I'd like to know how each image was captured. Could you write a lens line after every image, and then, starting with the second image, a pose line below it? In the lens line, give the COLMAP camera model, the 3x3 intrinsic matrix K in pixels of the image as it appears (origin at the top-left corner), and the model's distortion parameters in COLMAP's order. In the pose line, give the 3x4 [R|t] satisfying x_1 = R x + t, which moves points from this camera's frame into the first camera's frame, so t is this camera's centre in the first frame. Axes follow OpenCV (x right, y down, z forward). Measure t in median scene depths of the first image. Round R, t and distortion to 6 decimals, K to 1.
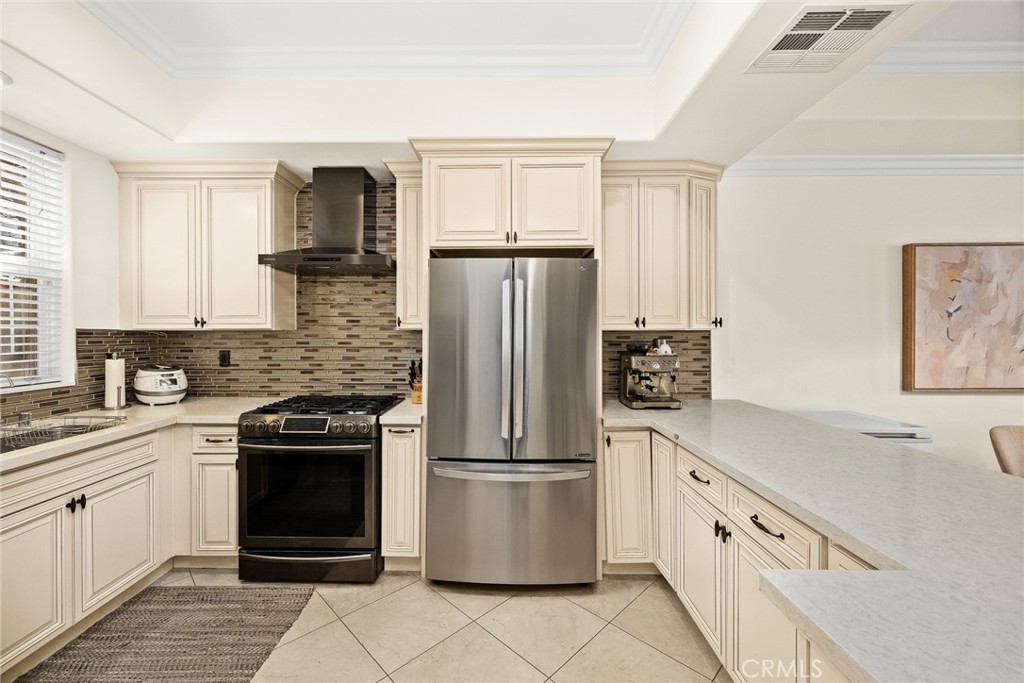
lens RADIAL K [[402.5, 0, 511.5], [0, 402.5, 334.6], [0, 0, 1]] dist [0.000555, 0.000721]
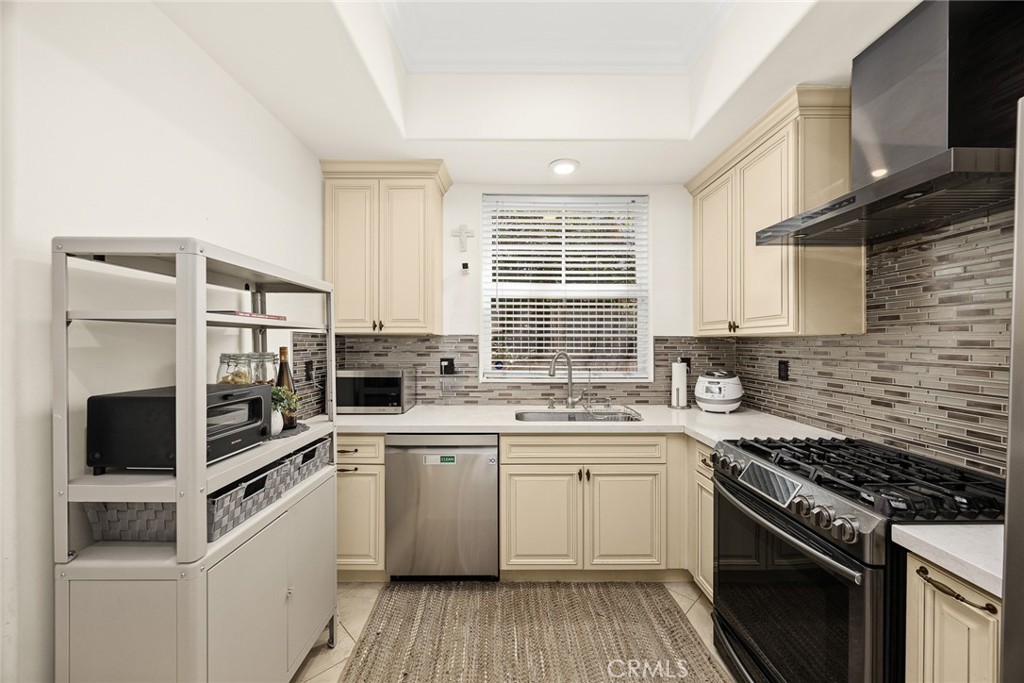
lens RADIAL K [[402.5, 0, 522.0], [0, 402.5, 344.1], [0, 0, 1]] dist [0.000555, 0.000721]
pose [[-0.009885, 0.006398, -0.999931, 0.105822], [-0.003696, 0.999972, 0.006435, 0.003136], [0.999944, 0.003760, -0.009861, 0.504594]]
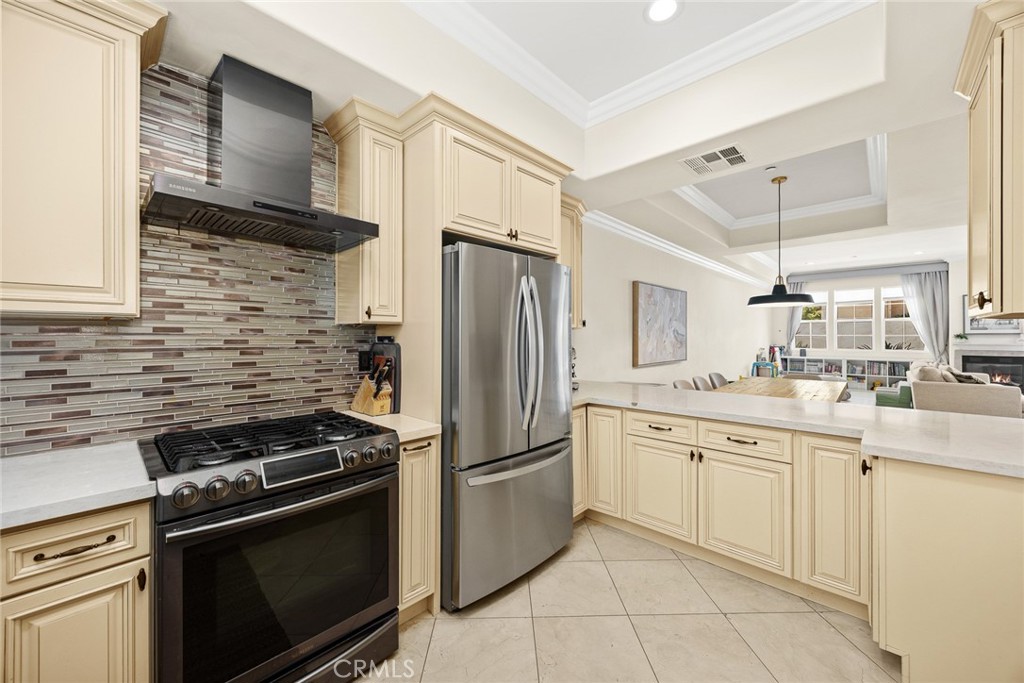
lens RADIAL K [[402.5, 0, 506.4], [0, 402.5, 334.0], [0, 0, 1]] dist [0.000555, 0.000721]
pose [[0.676795, 0.005871, 0.736148, -0.627897], [0.000964, 0.999960, -0.008861, 0.015603], [-0.736171, 0.006707, 0.676763, 0.264554]]
